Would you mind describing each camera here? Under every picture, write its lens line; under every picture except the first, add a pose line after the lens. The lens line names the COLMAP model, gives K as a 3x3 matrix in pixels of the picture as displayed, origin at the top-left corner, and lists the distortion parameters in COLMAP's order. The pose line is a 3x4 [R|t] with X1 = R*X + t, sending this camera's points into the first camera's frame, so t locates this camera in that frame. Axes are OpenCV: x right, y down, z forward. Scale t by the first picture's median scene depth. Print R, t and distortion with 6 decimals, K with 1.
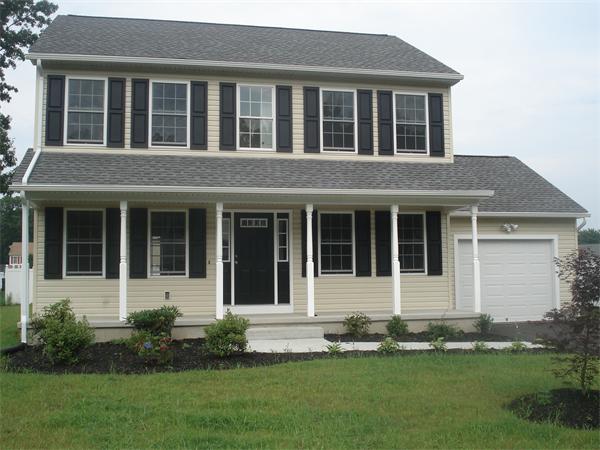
lens RADIAL K [[691.9, 0, 283.2], [0, 691.9, 224.2], [0, 0, 1]] dist [-0.062400, -0.065639]
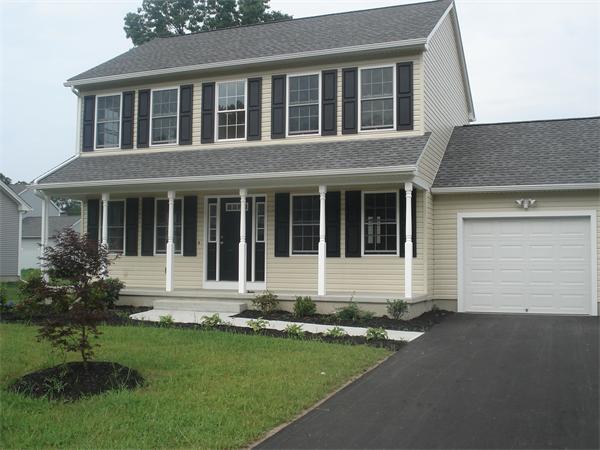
lens RADIAL K [[691.9, 0, 283.2], [0, 691.9, 224.2], [0, 0, 1]] dist [-0.062400, -0.065639]
pose [[0.820096, -0.012426, -0.572091, 0.632627], [0.030074, 0.999318, 0.021405, 0.004198], [0.571435, -0.034759, 0.819911, 0.138085]]
